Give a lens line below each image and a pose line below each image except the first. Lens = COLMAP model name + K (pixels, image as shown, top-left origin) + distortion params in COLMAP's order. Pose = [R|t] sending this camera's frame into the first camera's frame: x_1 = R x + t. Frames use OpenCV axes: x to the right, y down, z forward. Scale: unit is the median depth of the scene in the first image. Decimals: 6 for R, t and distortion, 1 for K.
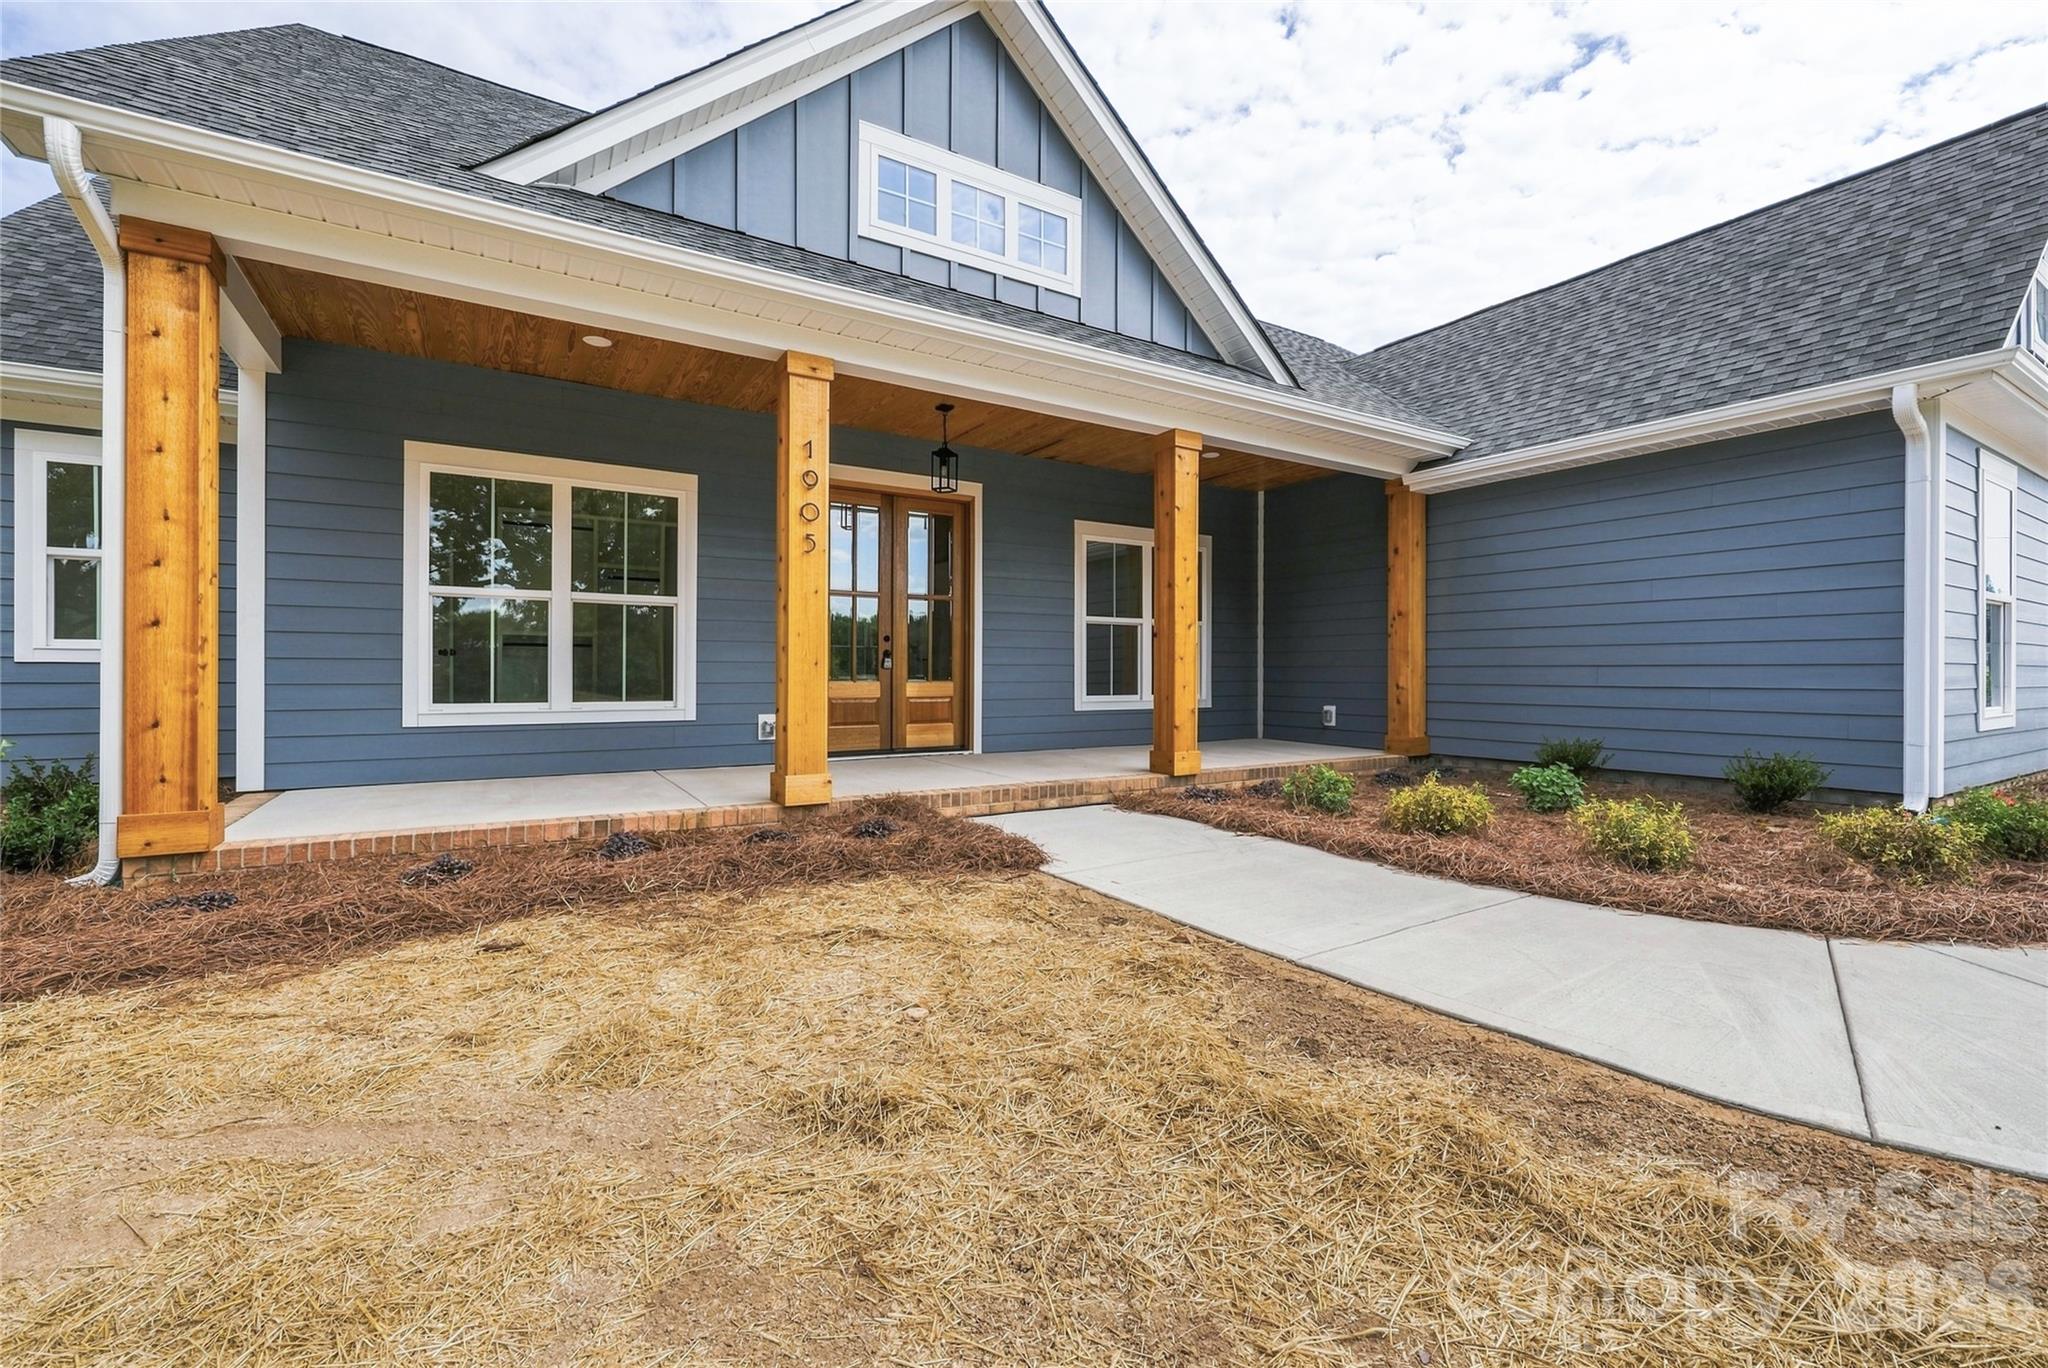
lens RADIAL K [[880.0, 0, 1031.7], [0, 880.0, 679.6], [0, 0, 1]] dist [-0.025794, -0.000334]
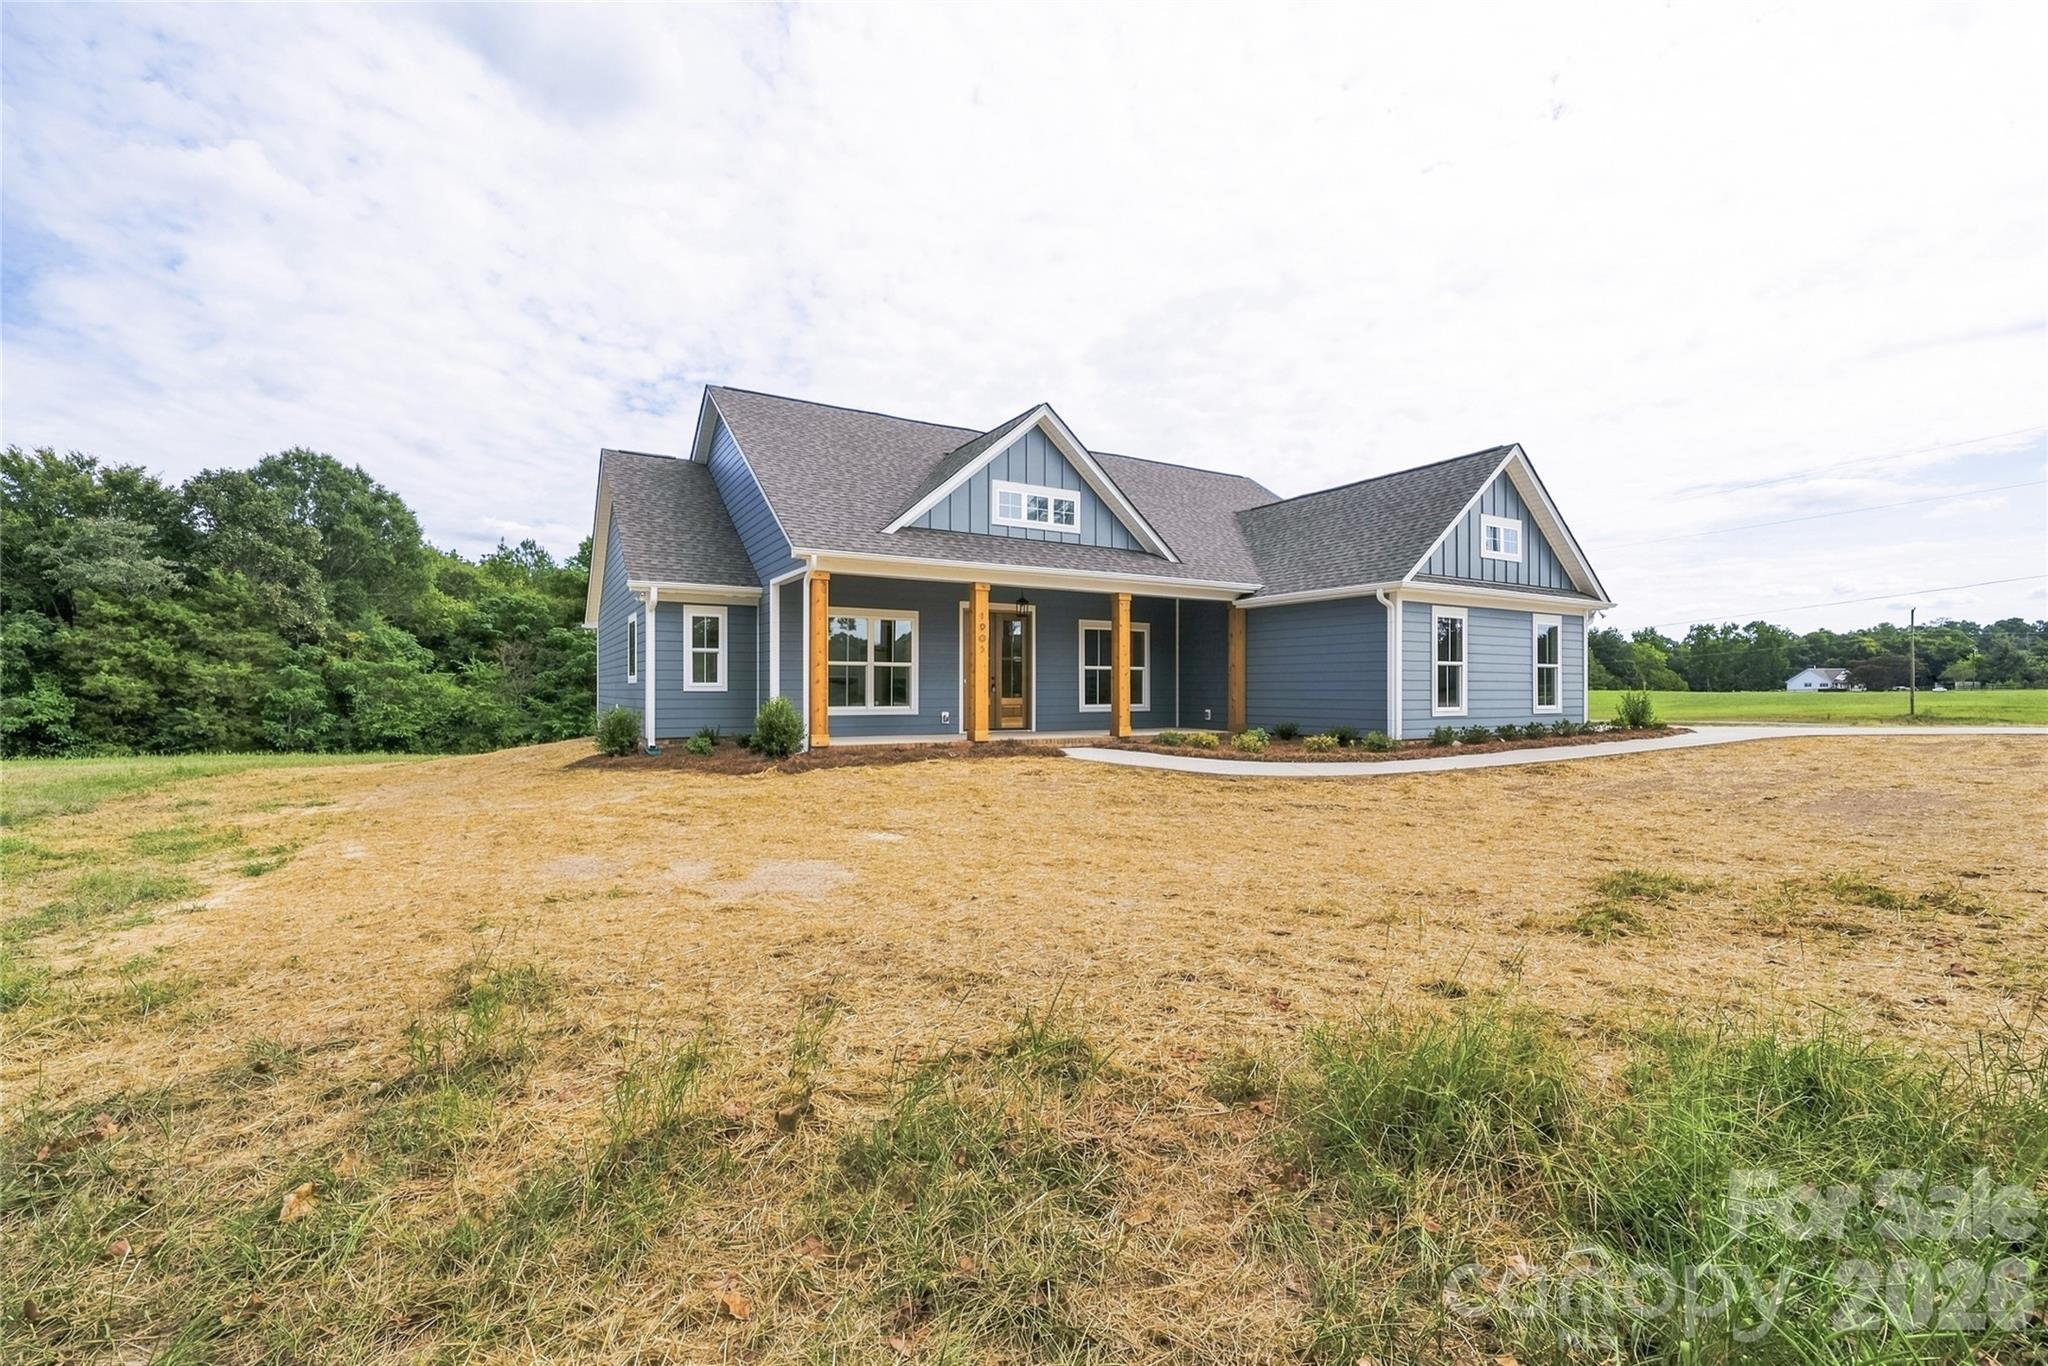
lens RADIAL K [[880.0, 0, 1017.5], [0, 880.0, 685.5], [0, 0, 1]] dist [-0.025794, -0.000334]
pose [[0.999500, -0.000981, -0.031611, -0.032978], [0.000577, 0.999918, -0.012802, -0.000721], [0.031621, 0.012777, 0.999418, -1.200339]]
